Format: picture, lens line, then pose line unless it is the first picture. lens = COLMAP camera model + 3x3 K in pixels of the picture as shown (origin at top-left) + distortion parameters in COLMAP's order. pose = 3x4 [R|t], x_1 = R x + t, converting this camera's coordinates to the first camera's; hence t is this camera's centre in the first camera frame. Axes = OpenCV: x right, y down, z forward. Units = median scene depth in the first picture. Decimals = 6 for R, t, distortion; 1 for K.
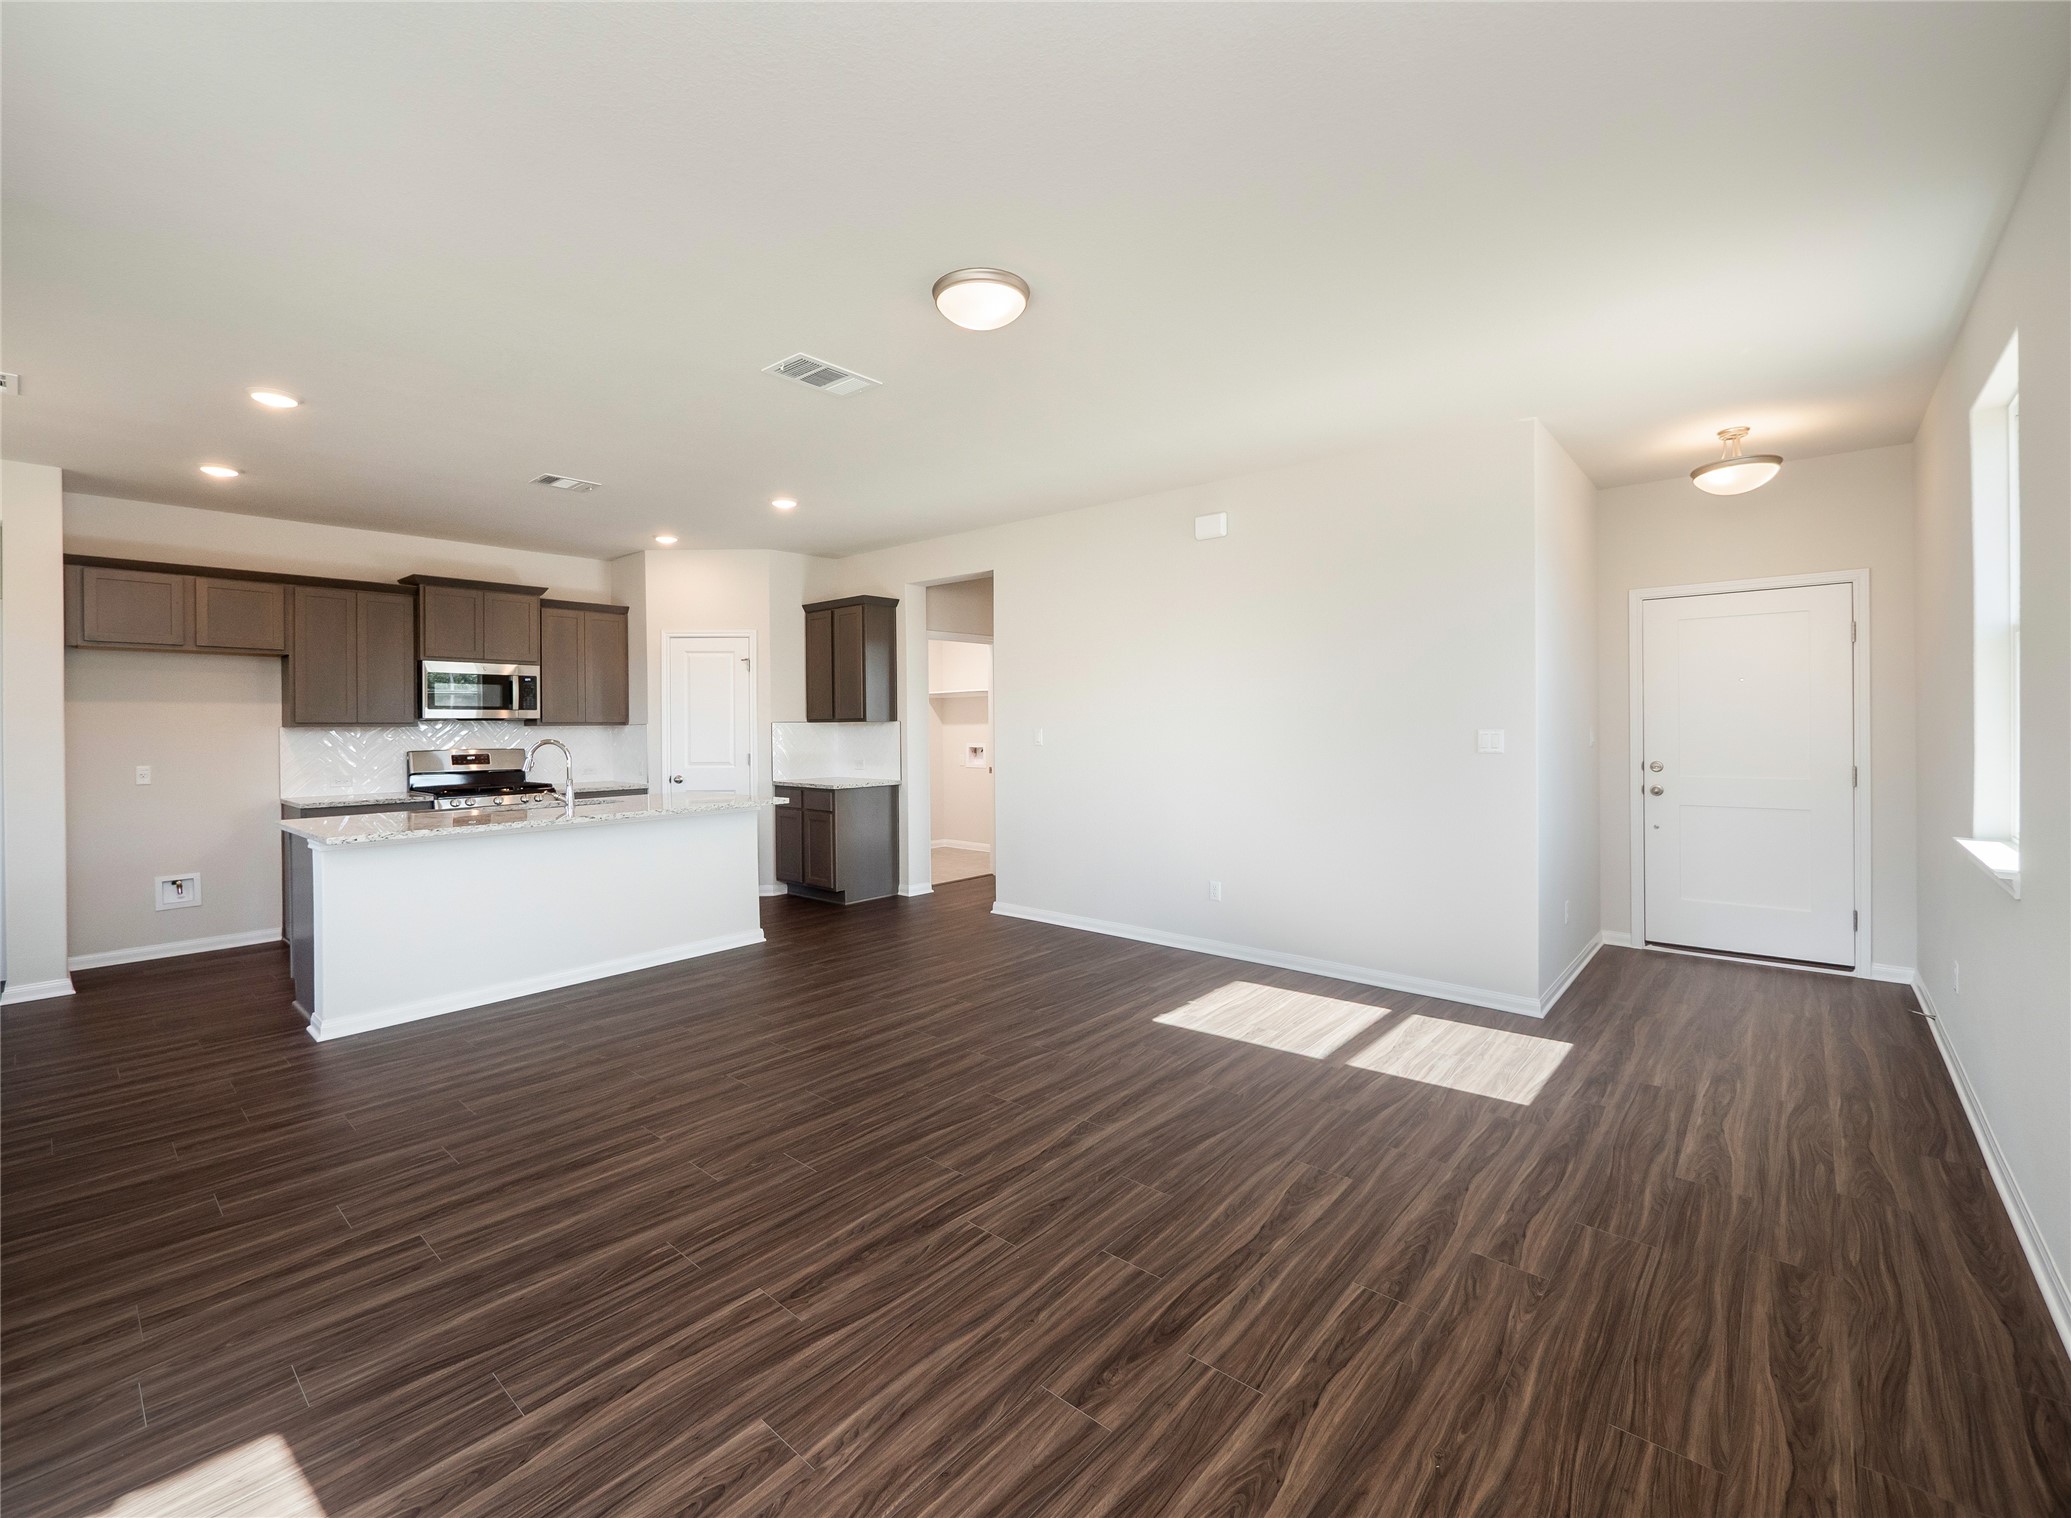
lens RADIAL K [[874.0, 0, 1028.9], [0, 874.0, 727.9], [0, 0, 1]] dist [-0.006564, -0.000198]
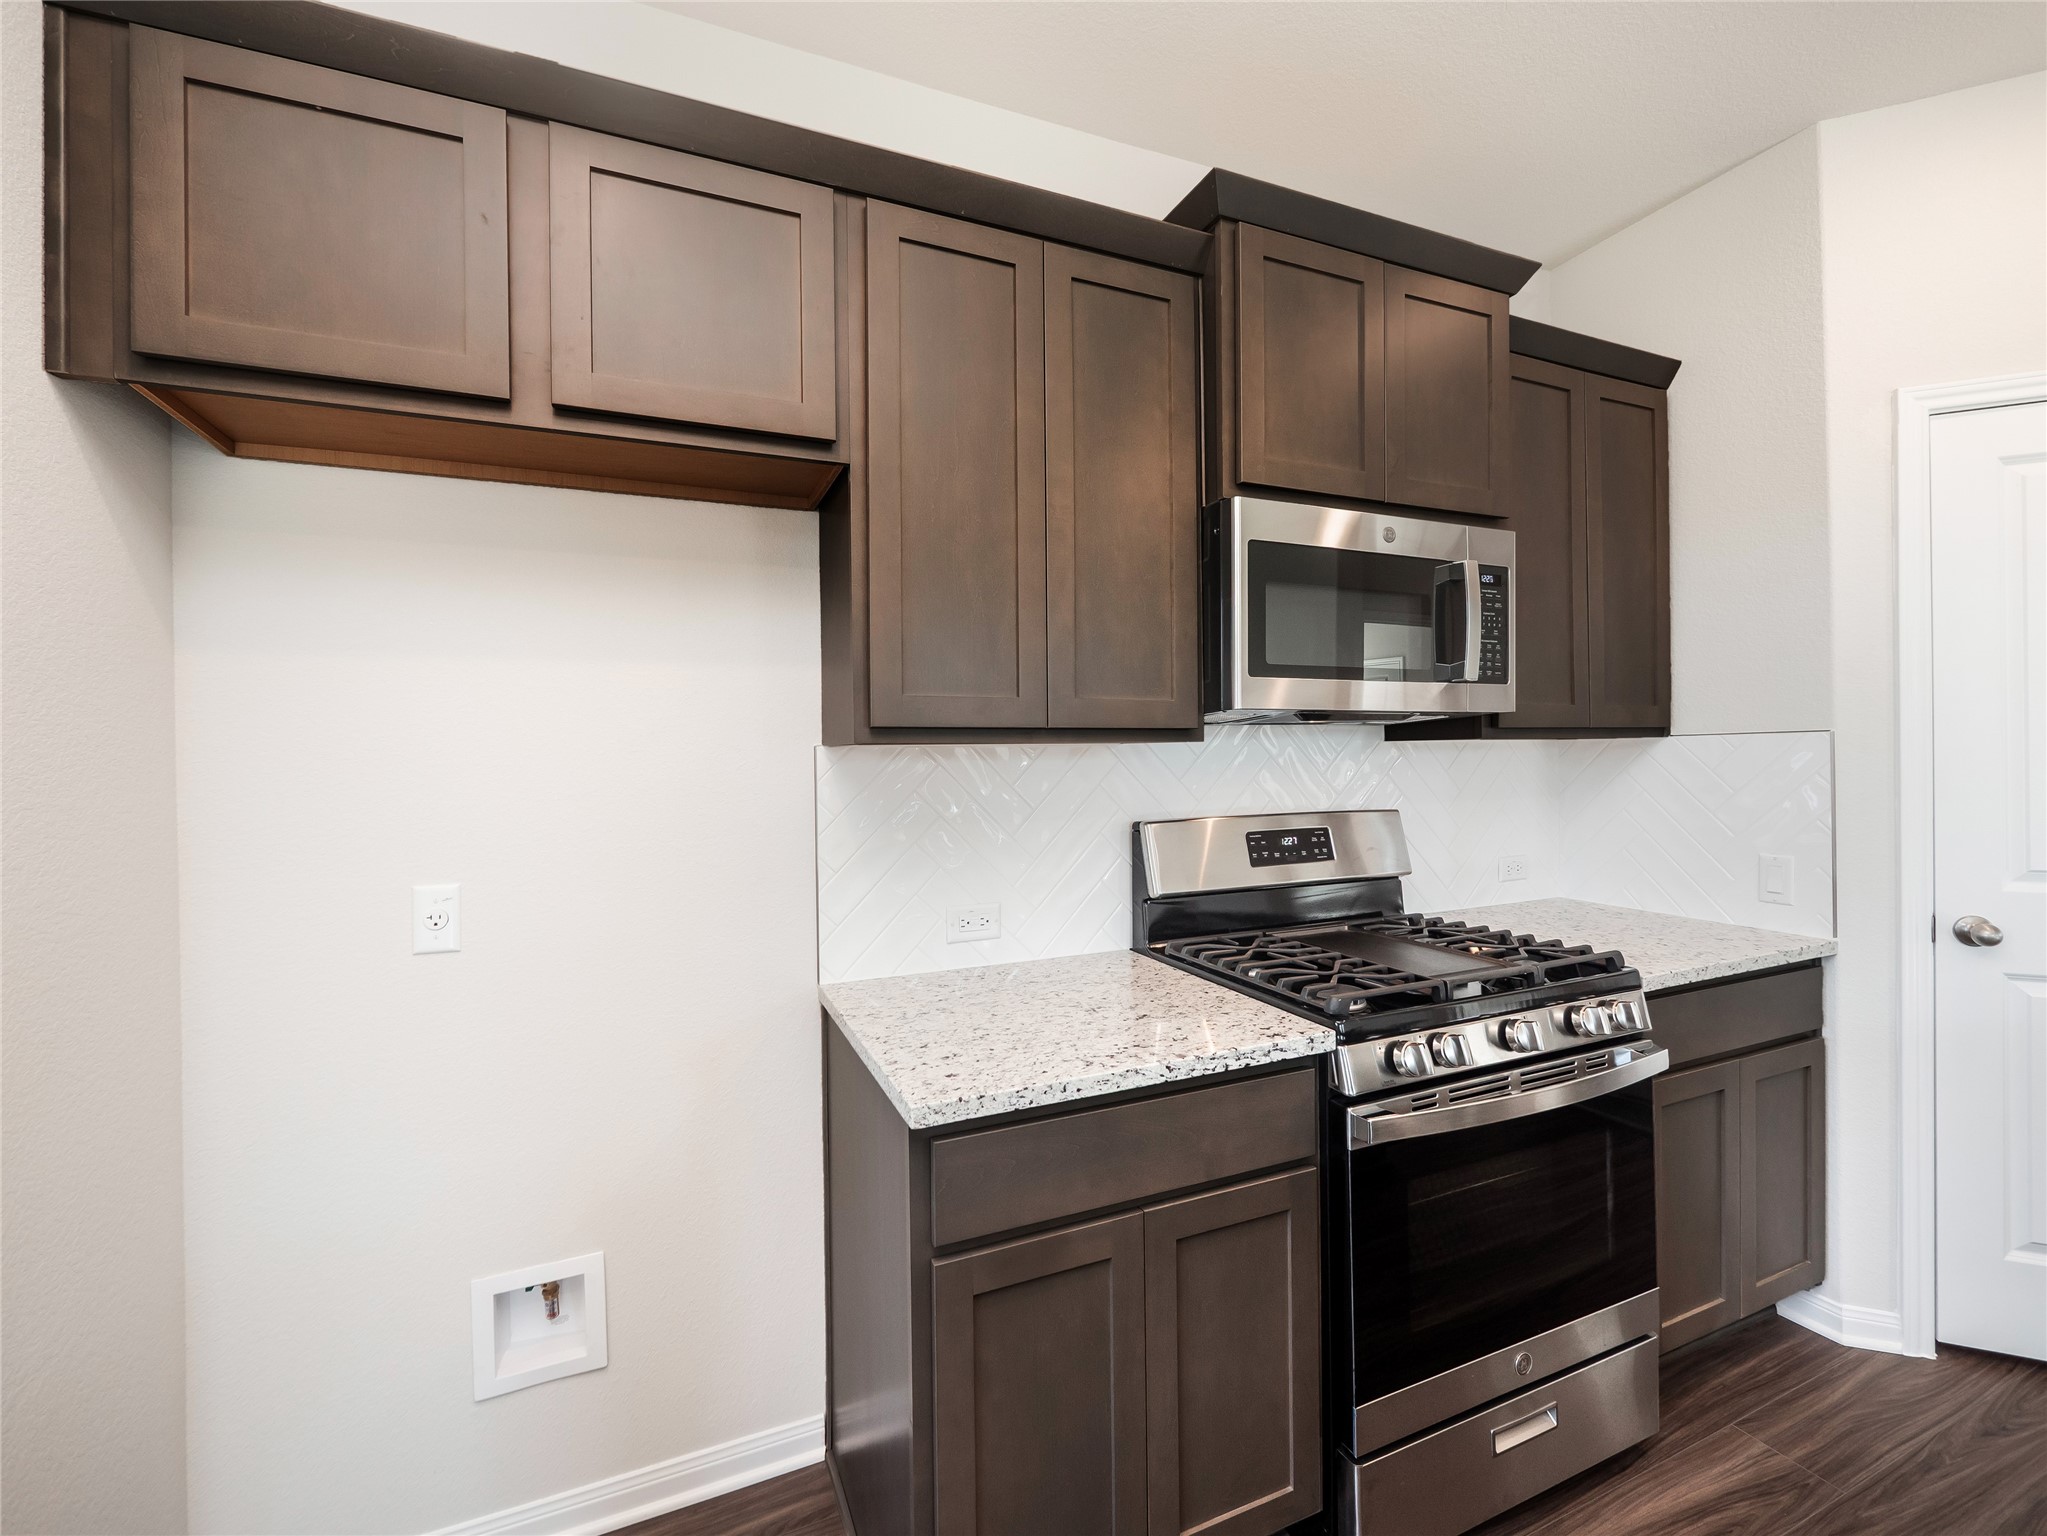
lens RADIAL K [[856.8, 0, 1022.6], [0, 856.8, 756.4], [0, 0, 1]] dist [-0.008371, 0.000855]
pose [[0.905453, -0.003332, -0.424433, -0.588823], [0.005747, 0.999974, 0.004410, 0.001715], [0.424407, -0.006433, 0.905449, 0.669934]]
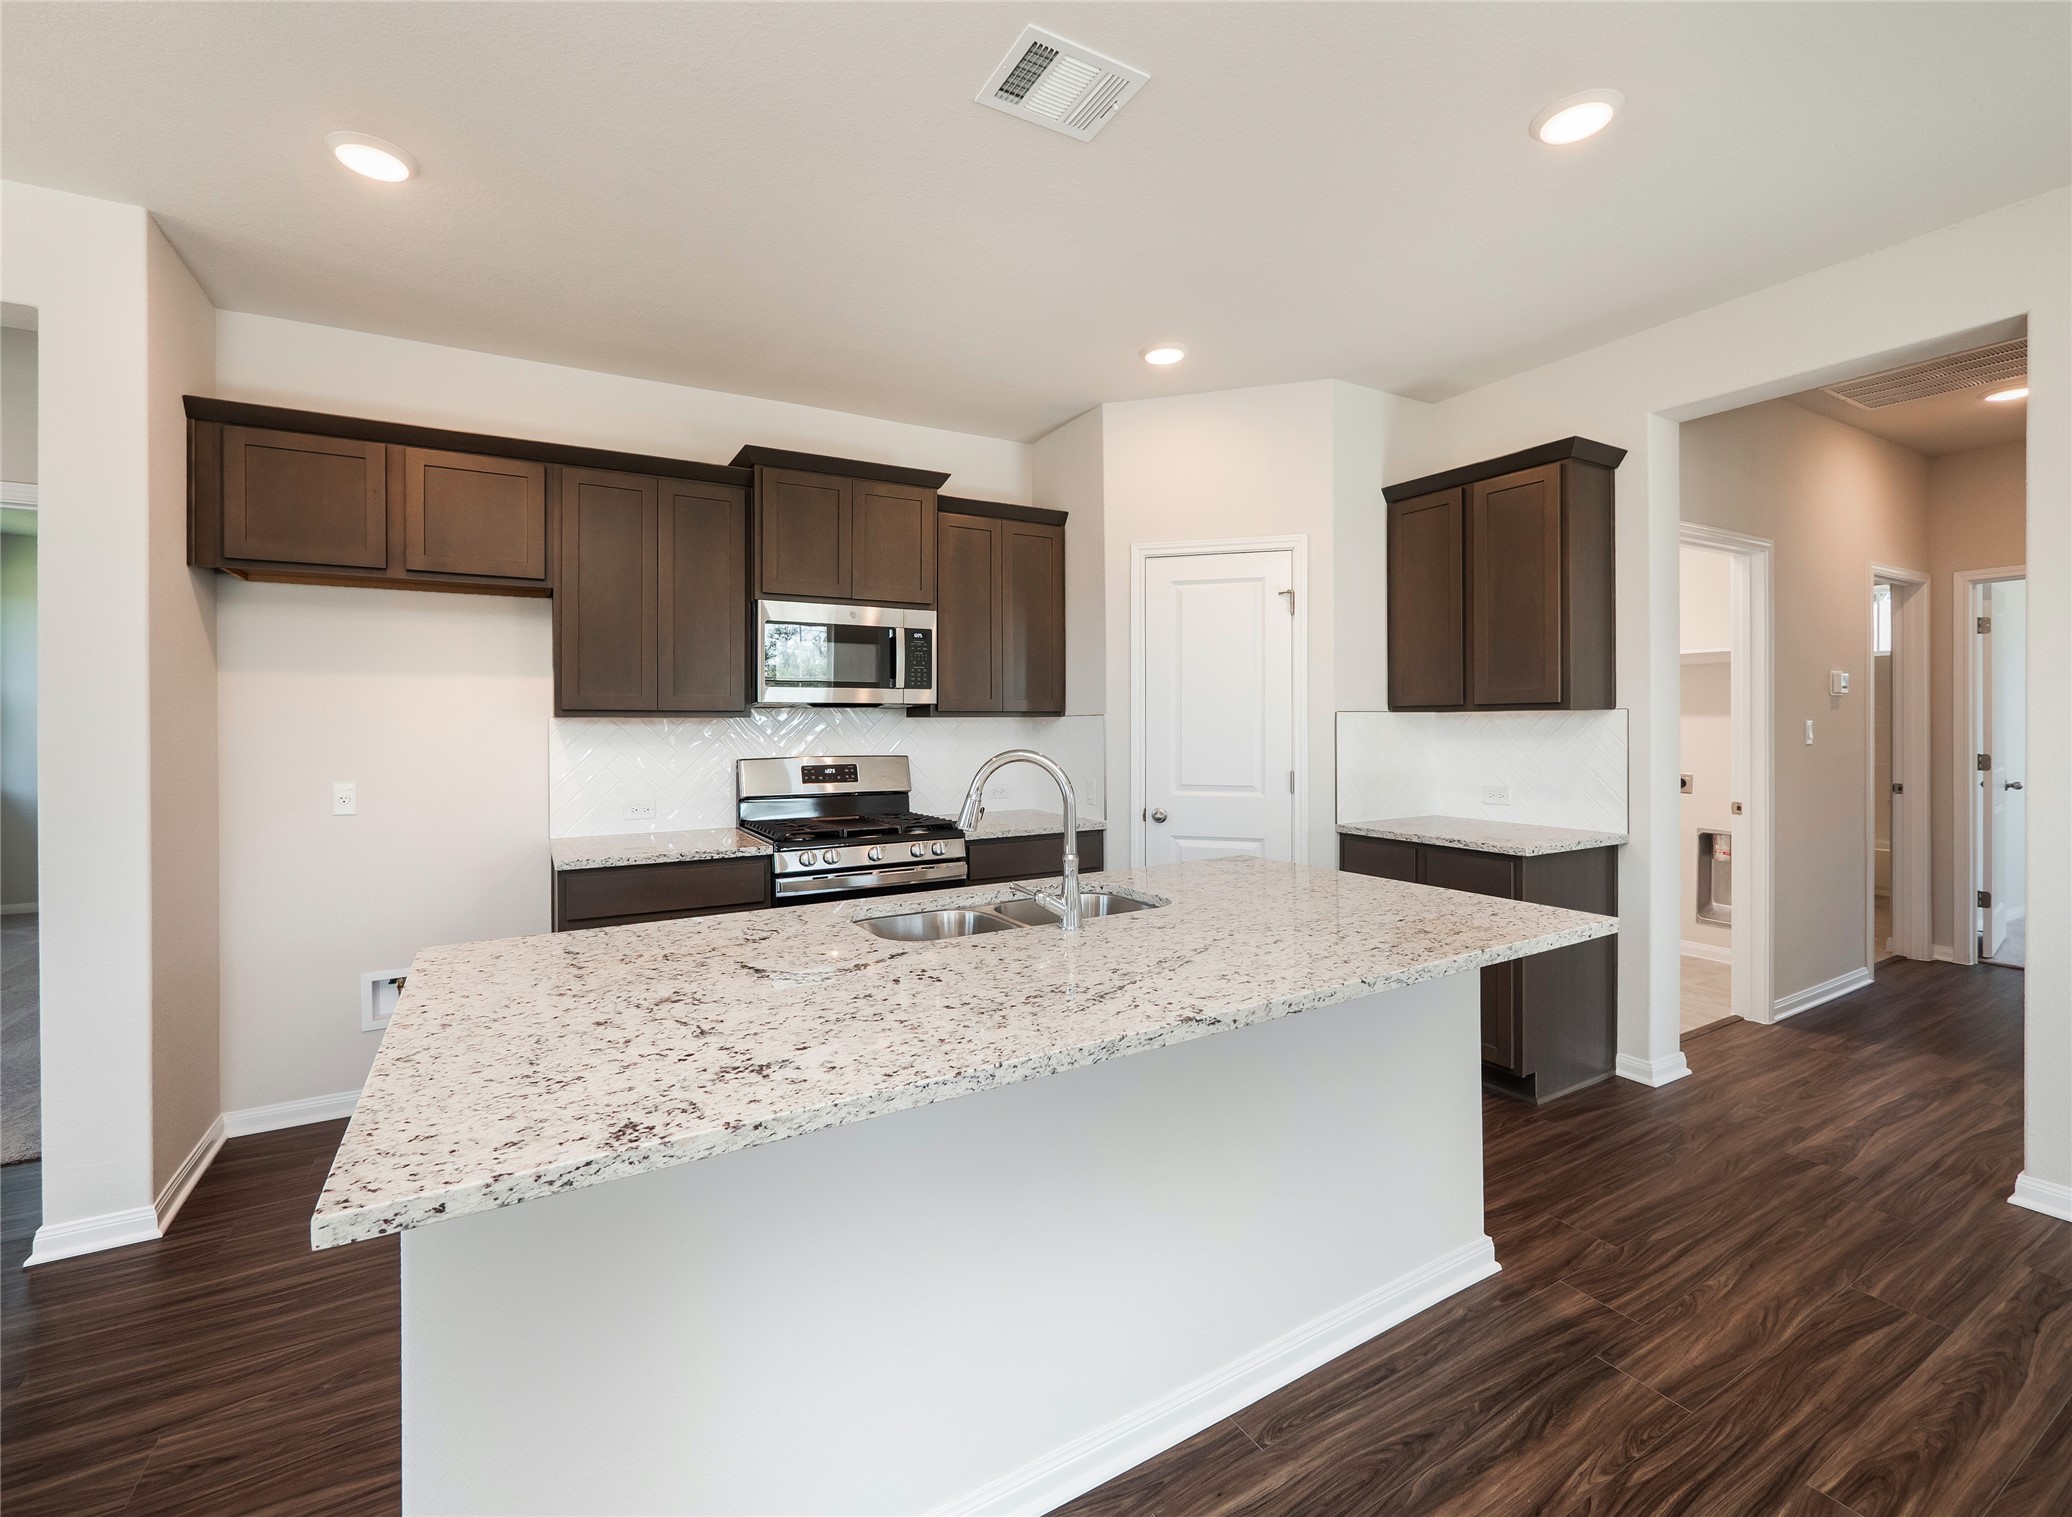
lens RADIAL K [[874.4, 0, 1032.5], [0, 874.4, 725.4], [0, 0, 1]] dist [-0.006564, -0.000198]
pose [[0.948937, 0.006401, -0.315399, -0.320645], [-0.005012, 0.999974, 0.005213, -0.000050], [0.315424, -0.003366, 0.948945, 0.477409]]
